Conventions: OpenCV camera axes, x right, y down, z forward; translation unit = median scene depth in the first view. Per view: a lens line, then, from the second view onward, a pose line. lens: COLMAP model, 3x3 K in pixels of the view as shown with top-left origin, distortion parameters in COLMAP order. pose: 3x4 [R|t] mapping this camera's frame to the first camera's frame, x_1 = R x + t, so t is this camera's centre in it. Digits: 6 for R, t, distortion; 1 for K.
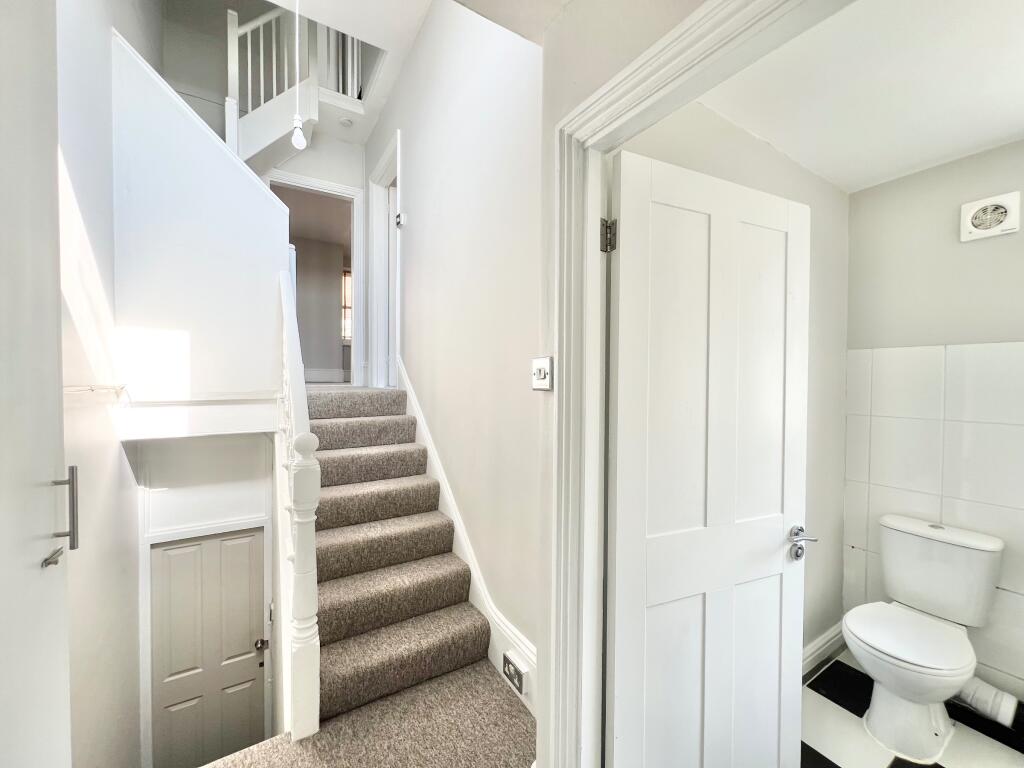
lens RADIAL K [[408.2, 0, 512.0], [0, 408.2, 384.0], [0, 0, 1]] dist [-0.001340, -0.000026]
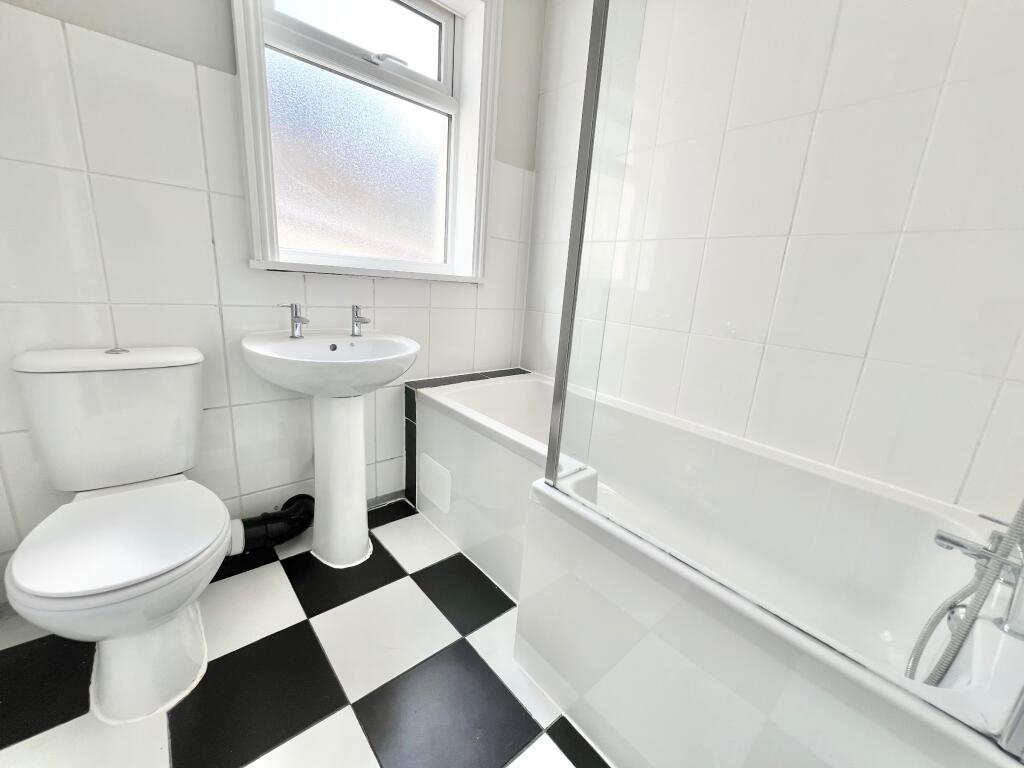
lens RADIAL K [[408.2, 0, 512.0], [0, 408.2, 384.0], [0, 0, 1]] dist [-0.001340, -0.000026]
pose [[-0.145958, -0.255789, 0.955651, 0.354025], [-0.054817, 0.966603, 0.250348, 0.215633], [-0.987771, -0.015846, -0.155105, 0.515034]]
